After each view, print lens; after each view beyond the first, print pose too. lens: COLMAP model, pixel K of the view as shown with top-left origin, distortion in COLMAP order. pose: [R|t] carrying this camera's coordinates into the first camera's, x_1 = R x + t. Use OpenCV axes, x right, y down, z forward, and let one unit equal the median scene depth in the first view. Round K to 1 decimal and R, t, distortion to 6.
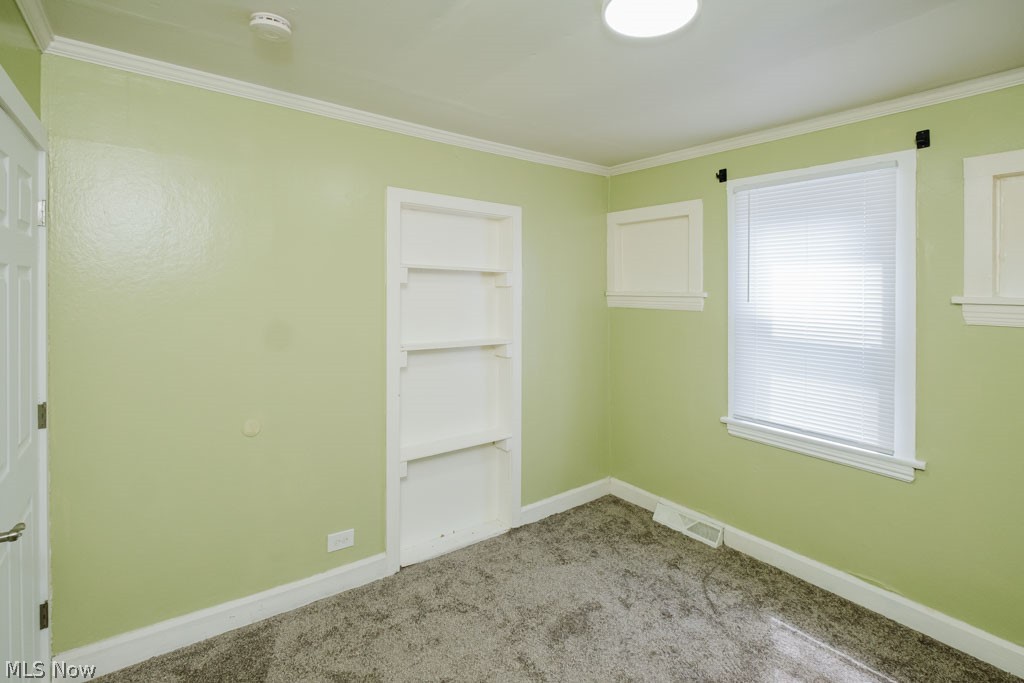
lens RADIAL K [[465.5, 0, 514.7], [0, 465.5, 359.2], [0, 0, 1]] dist [-0.001855, -0.000400]
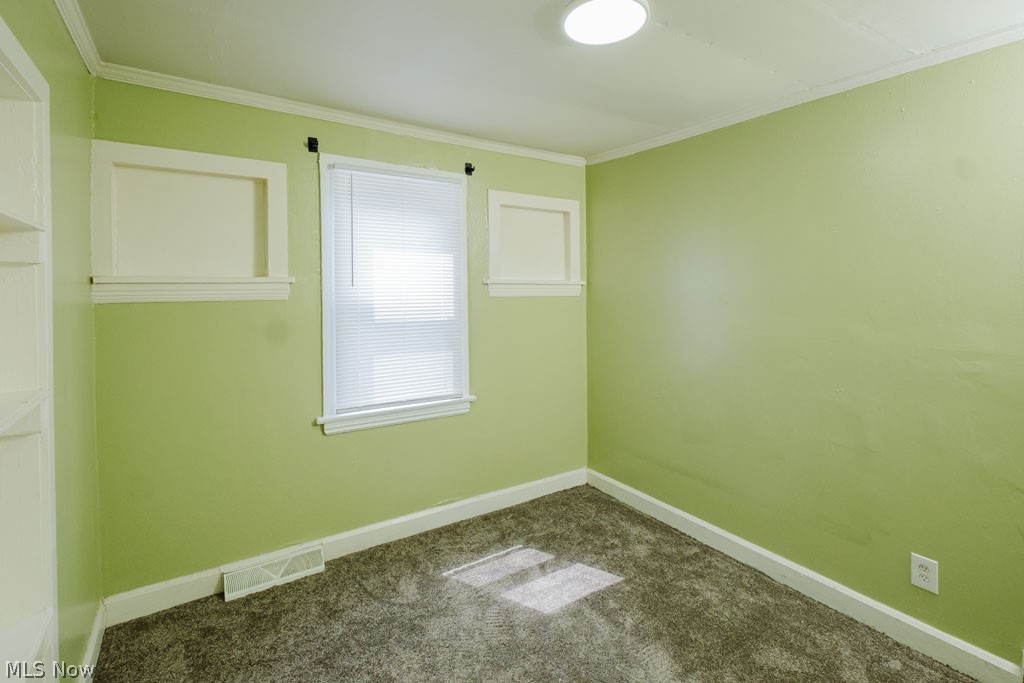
lens RADIAL K [[477.4, 0, 510.9], [0, 477.4, 316.7], [0, 0, 1]] dist [-0.002609, -0.000340]
pose [[0.085881, -0.083058, 0.992837, -0.443448], [0.145875, 0.986828, 0.069937, -0.083107], [-0.985568, 0.138824, 0.096866, 0.591815]]
